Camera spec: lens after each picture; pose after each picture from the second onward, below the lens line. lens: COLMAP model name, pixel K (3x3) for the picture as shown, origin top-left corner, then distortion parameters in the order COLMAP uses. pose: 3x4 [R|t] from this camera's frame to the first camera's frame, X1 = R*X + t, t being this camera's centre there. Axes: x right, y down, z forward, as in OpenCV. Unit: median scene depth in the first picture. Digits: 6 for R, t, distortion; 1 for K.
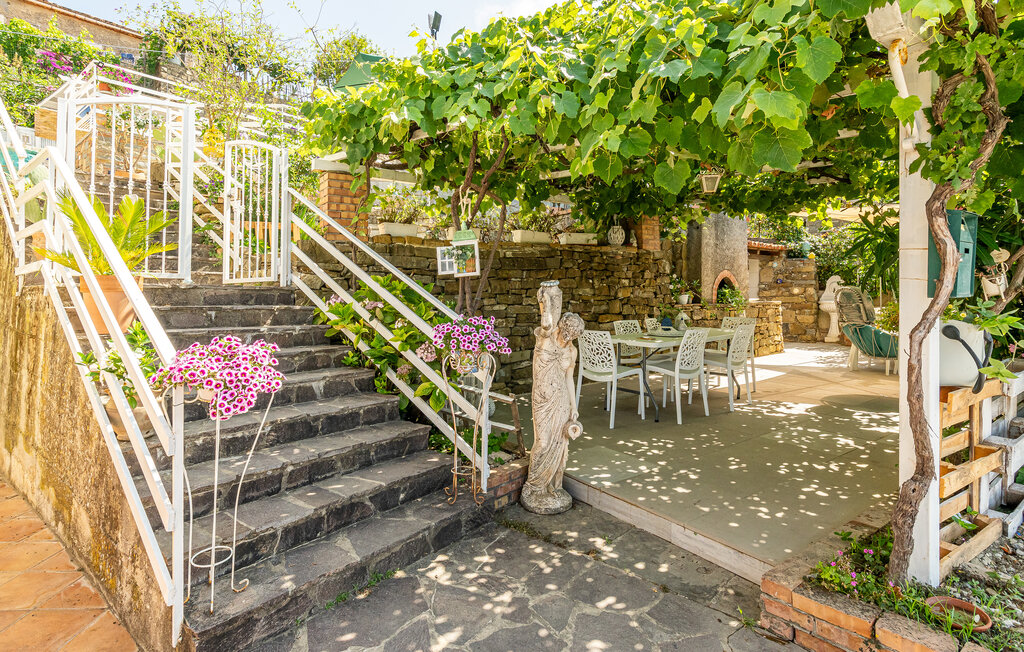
lens RADIAL K [[622.9, 0, 470.5], [0, 622.9, 368.4], [0, 0, 1]] dist [0.001938, 0.000347]
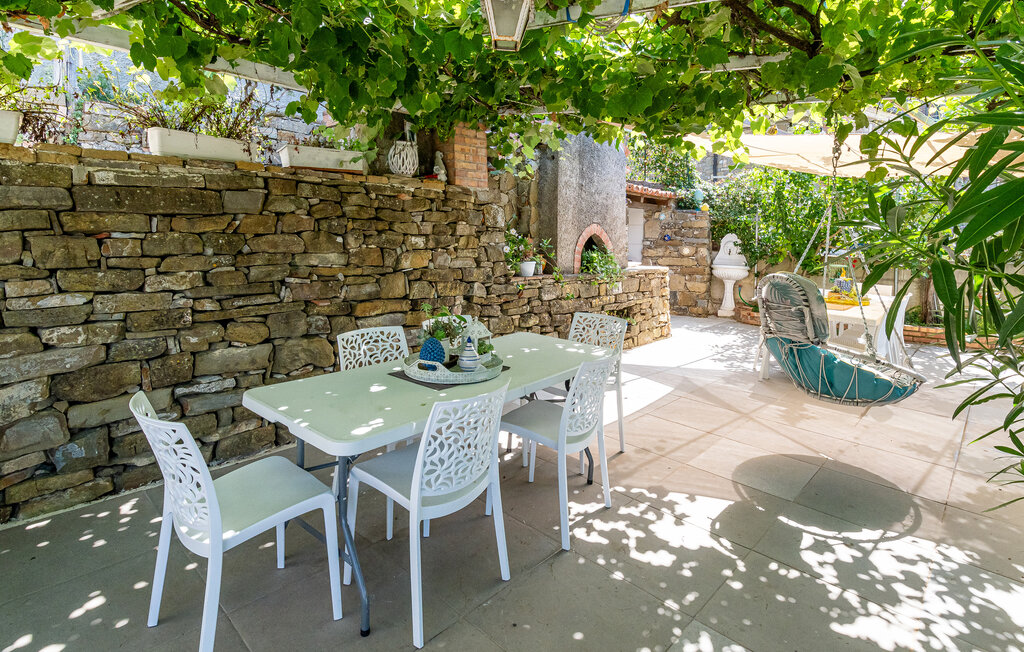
lens RADIAL K [[642.0, 0, 512.0], [0, 642.0, 326.0], [0, 0, 1]] dist [0.001427, 0.000207]
pose [[0.974858, 0.004805, 0.222774, 0.184853], [-0.010843, 0.999606, 0.025889, -0.070748], [-0.222562, -0.027653, 0.974526, 0.371658]]
